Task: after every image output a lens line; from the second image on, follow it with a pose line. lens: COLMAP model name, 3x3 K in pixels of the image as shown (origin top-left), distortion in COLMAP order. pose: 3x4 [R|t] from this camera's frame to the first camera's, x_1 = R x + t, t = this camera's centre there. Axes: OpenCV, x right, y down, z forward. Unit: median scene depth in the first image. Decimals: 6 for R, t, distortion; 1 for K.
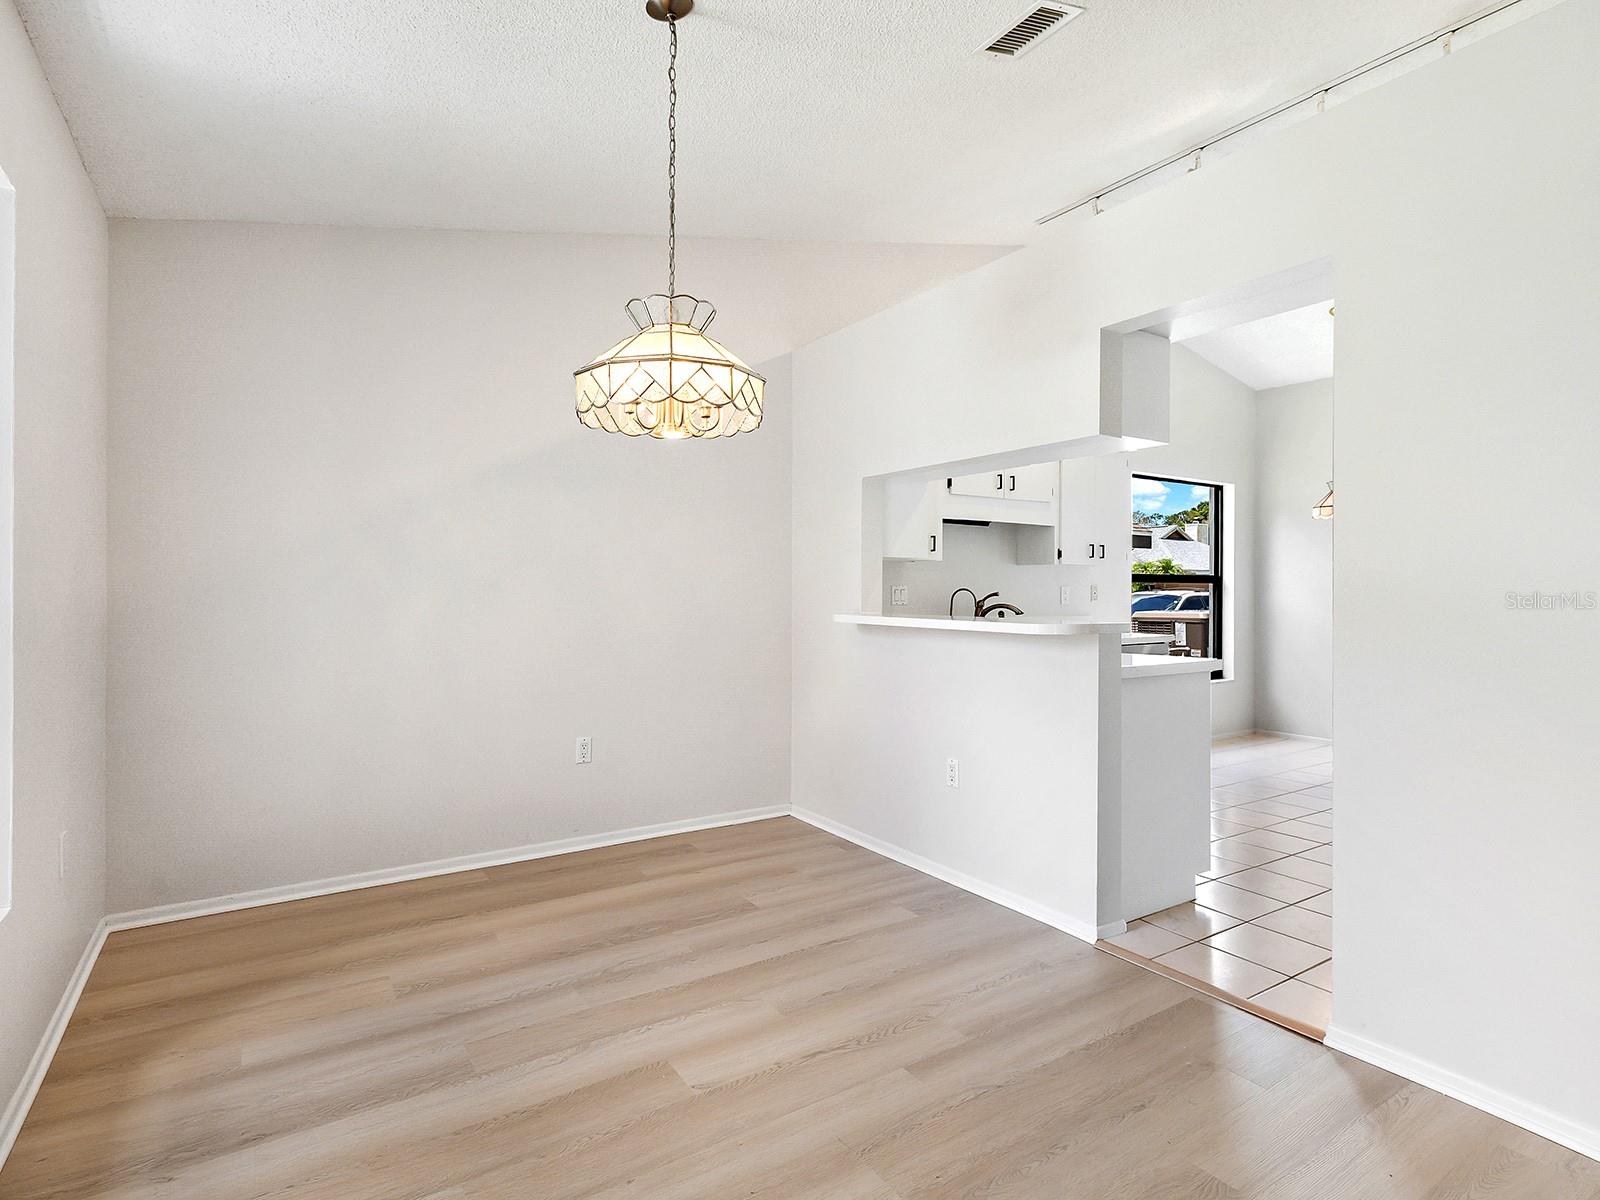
lens RADIAL K [[834.6, 0, 805.8], [0, 834.6, 591.7], [0, 0, 1]] dist [0.003030, 0.001378]
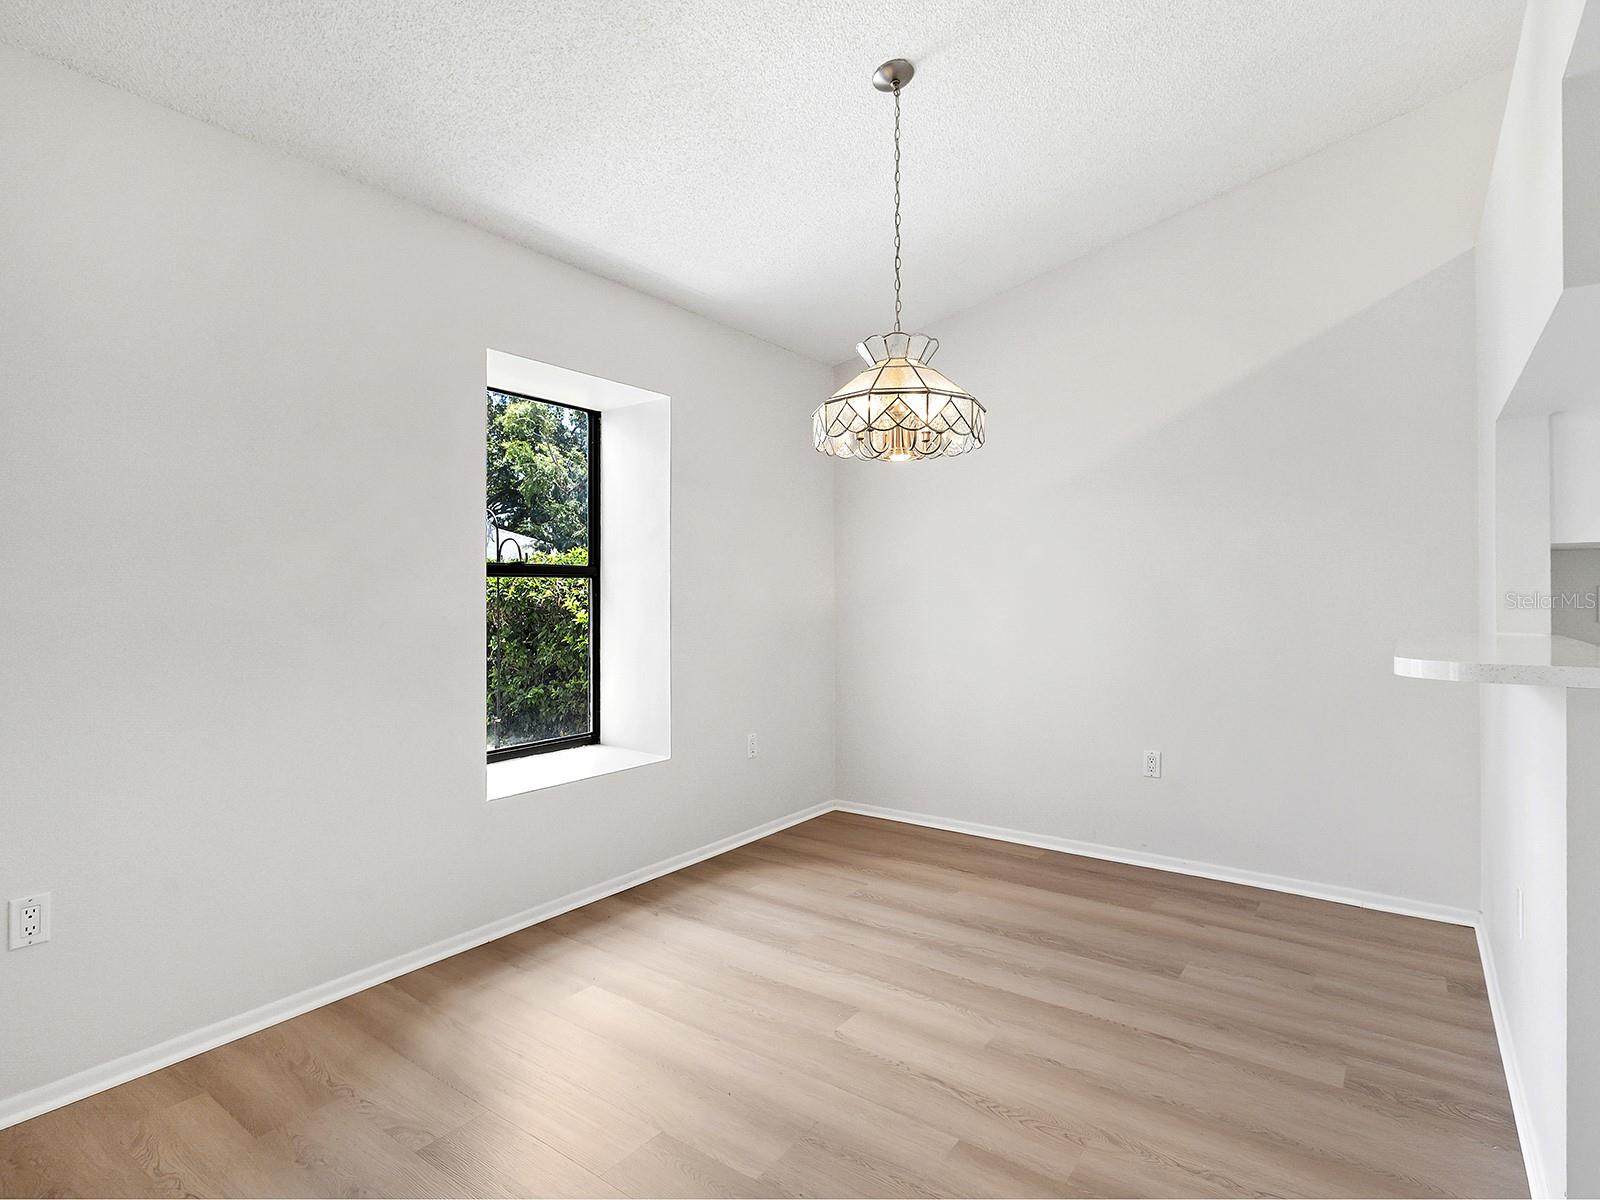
lens RADIAL K [[816.8, 0, 802.5], [0, 816.8, 591.0], [0, 0, 1]] dist [-0.001855, 0.000067]
pose [[0.355969, -0.005691, -0.934481, 0.447993], [0.000301, 0.999982, -0.005976, -0.003418], [0.934498, 0.001846, 0.355964, 0.276036]]
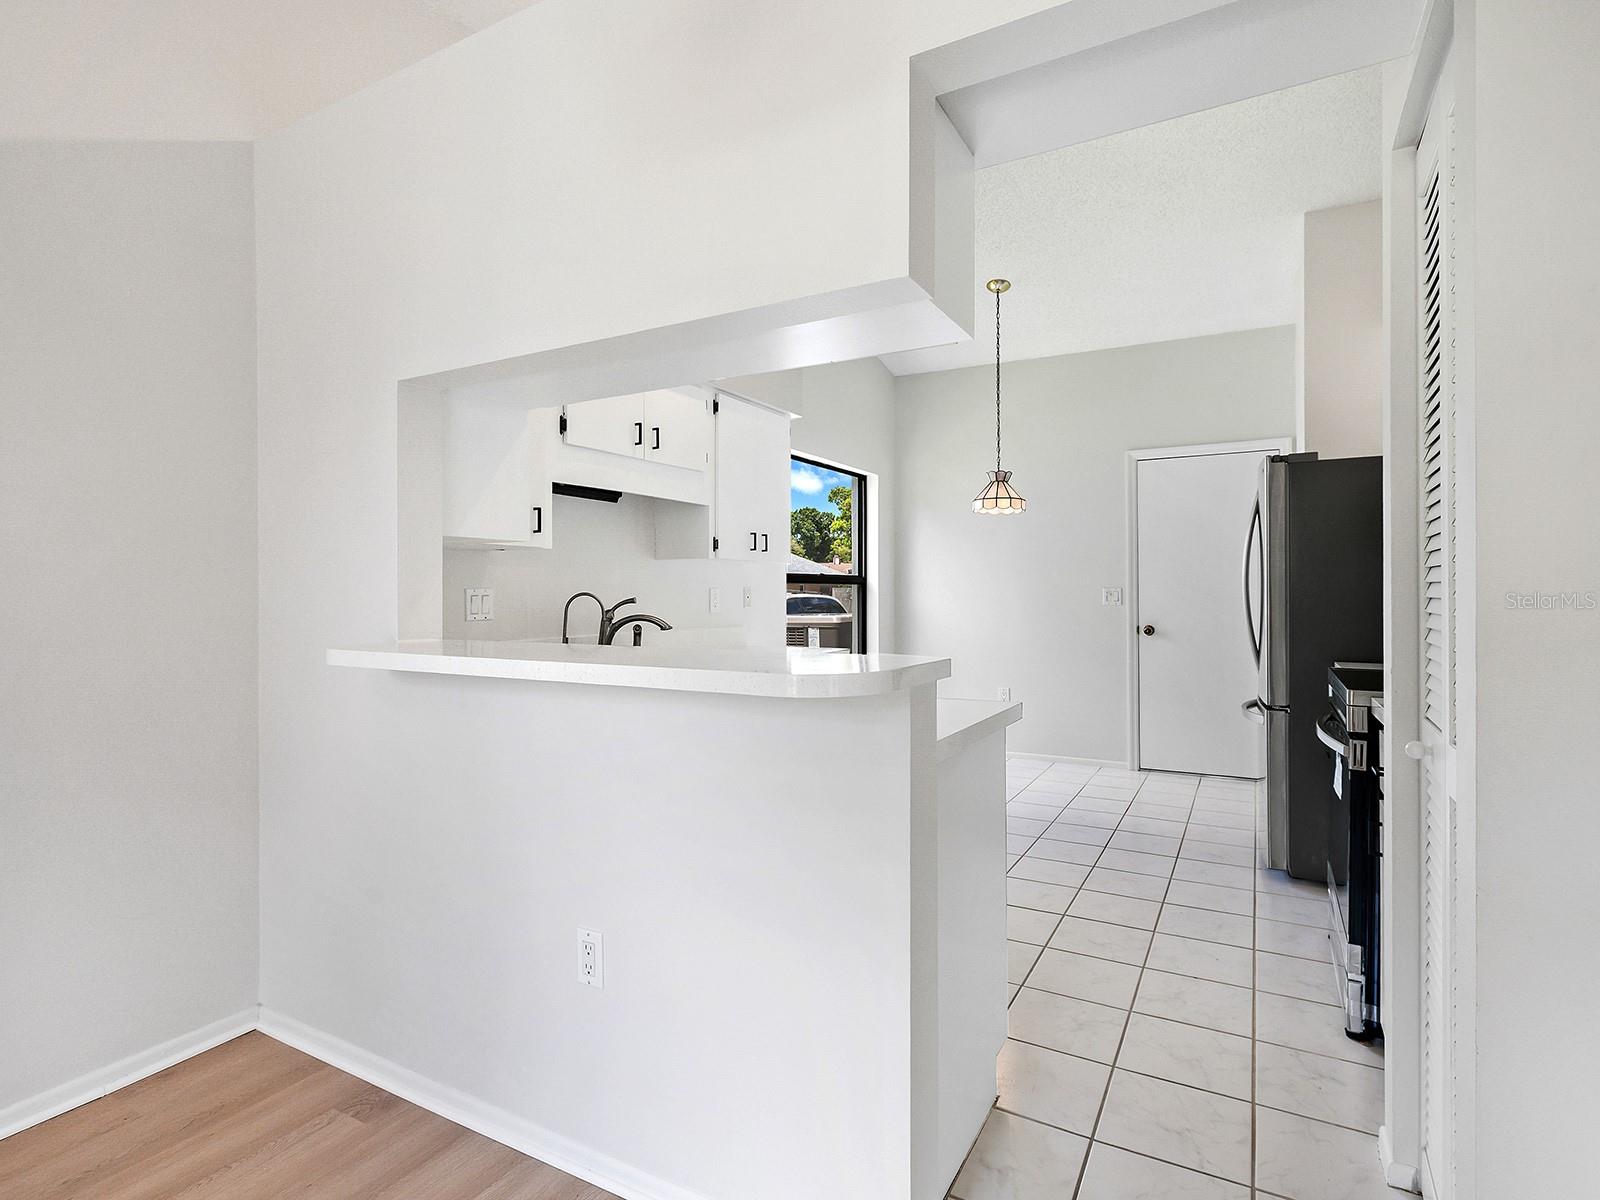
lens RADIAL K [[834.6, 0, 805.8], [0, 834.6, 591.7], [0, 0, 1]] dist [0.003030, 0.001378]
pose [[0.887907, -0.005959, 0.459985, 0.051134], [0.007163, 0.999974, -0.000873, -0.003450], [-0.459968, 0.004070, 0.887926, 0.414838]]
